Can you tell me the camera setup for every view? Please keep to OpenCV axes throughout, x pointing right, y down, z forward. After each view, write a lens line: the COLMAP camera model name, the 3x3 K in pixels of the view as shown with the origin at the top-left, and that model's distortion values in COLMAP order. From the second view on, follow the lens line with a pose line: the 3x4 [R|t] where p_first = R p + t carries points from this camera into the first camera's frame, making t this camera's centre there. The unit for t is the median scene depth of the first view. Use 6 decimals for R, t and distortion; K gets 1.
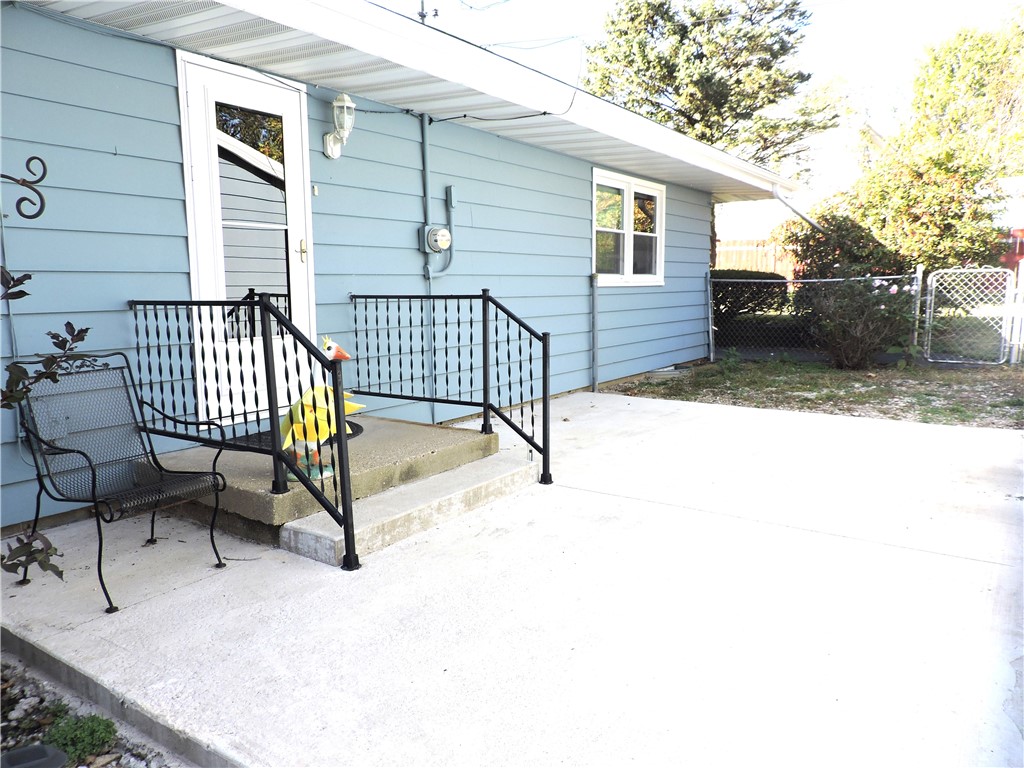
lens RADIAL K [[737.7, 0, 514.6], [0, 737.7, 383.1], [0, 0, 1]] dist [0.002426, 0.010434]
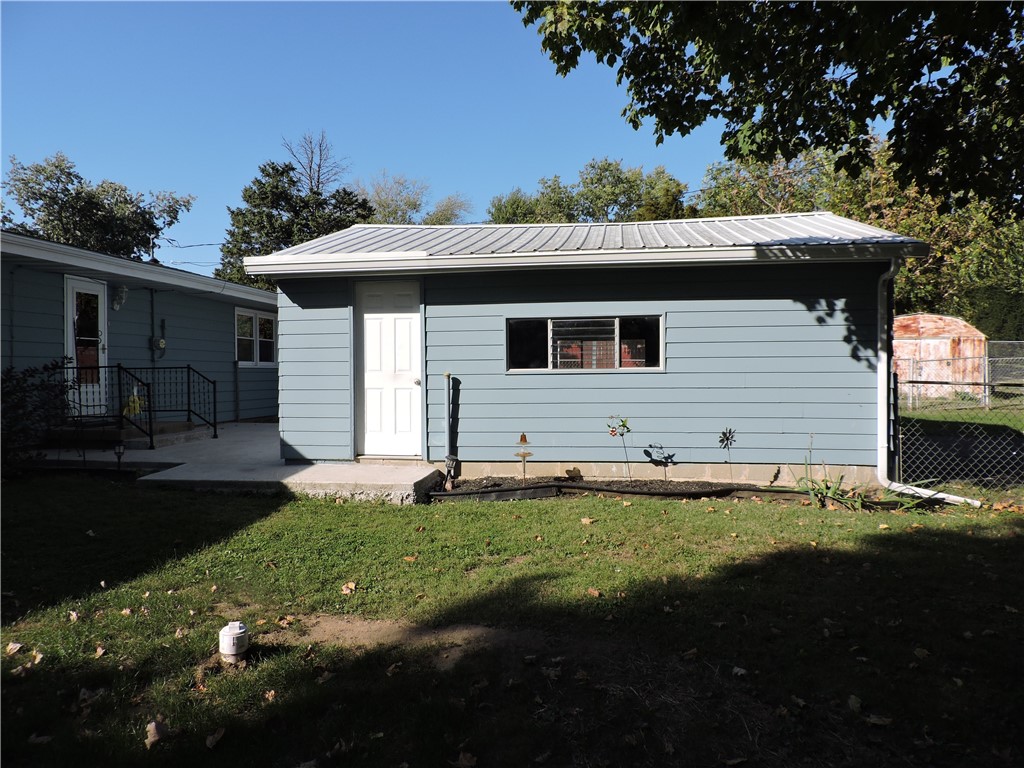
lens RADIAL K [[737.7, 0, 506.3], [0, 737.7, 376.4], [0, 0, 1]] dist [0.002426, 0.010434]
pose [[0.902370, -0.001596, 0.430959, -0.119546], [0.058984, 0.991040, -0.119835, 0.228074], [-0.426907, 0.133555, 0.894379, -1.405968]]
